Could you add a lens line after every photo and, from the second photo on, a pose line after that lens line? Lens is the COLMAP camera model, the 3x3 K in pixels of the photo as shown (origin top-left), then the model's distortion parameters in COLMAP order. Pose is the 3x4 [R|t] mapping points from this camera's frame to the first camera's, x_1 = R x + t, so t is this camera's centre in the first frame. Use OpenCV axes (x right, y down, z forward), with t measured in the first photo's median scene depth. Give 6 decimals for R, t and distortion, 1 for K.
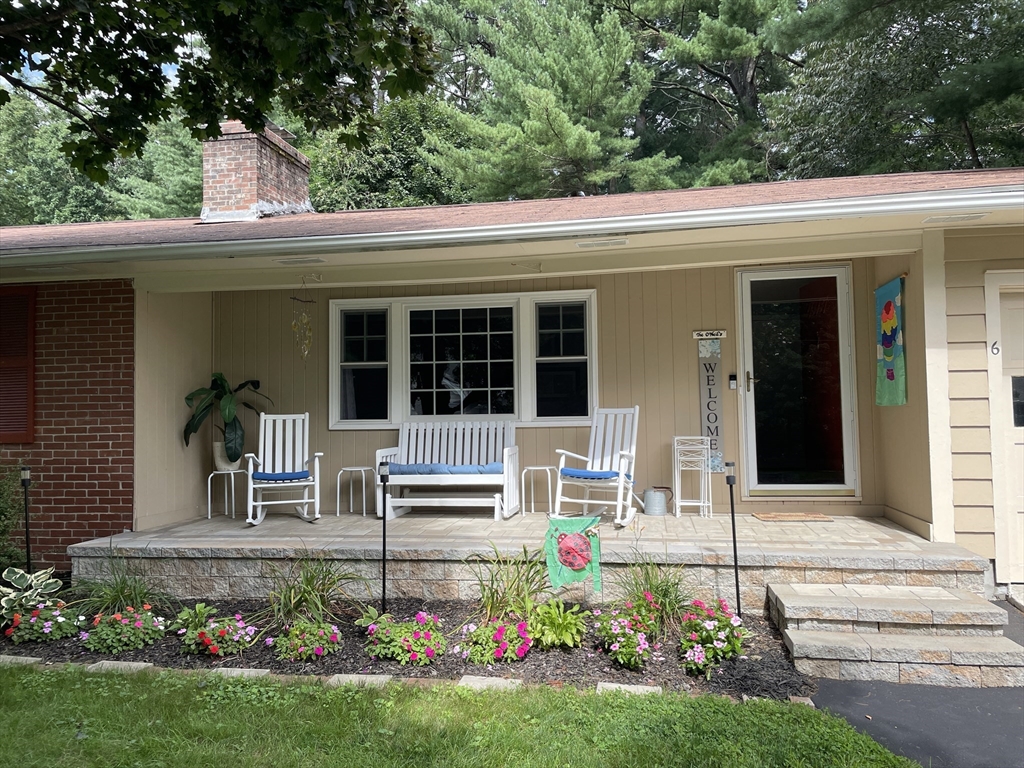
lens RADIAL K [[775.3, 0, 506.6], [0, 775.3, 383.5], [0, 0, 1]] dist [0.061977, -0.075044]
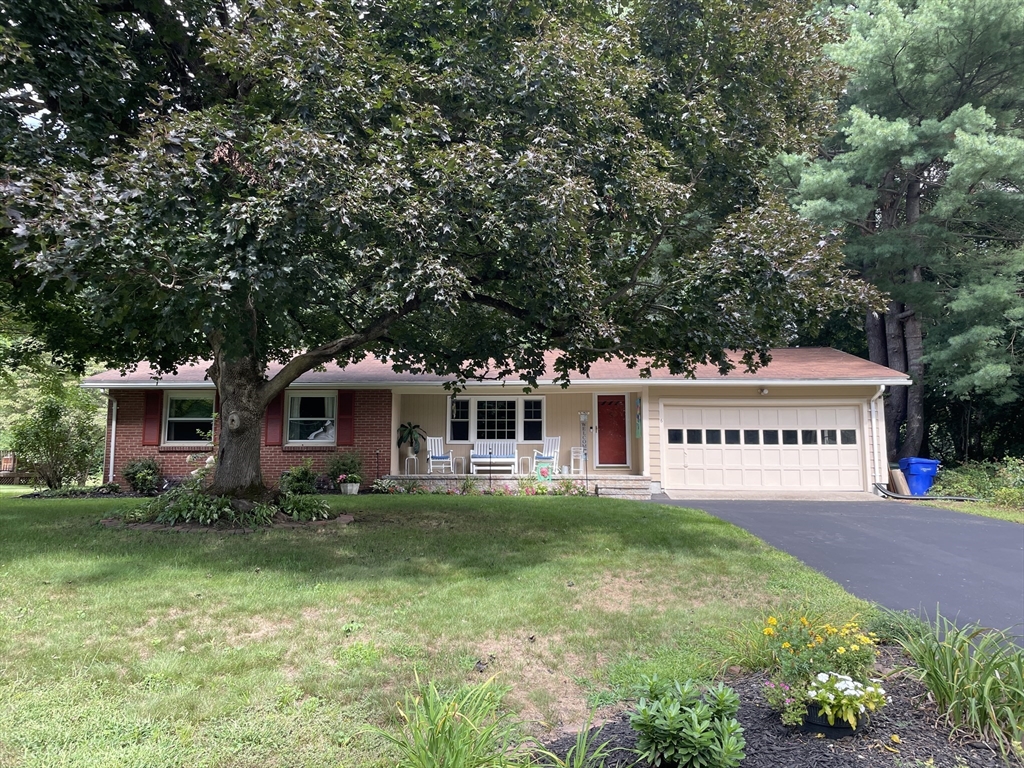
lens RADIAL K [[775.3, 0, 514.1], [0, 775.3, 382.4], [0, 0, 1]] dist [0.061977, -0.075044]
pose [[0.990496, 0.031965, 0.133779, -0.394324], [-0.022081, 0.996960, -0.074724, 0.046709], [-0.135761, 0.071059, 0.988190, -1.861961]]
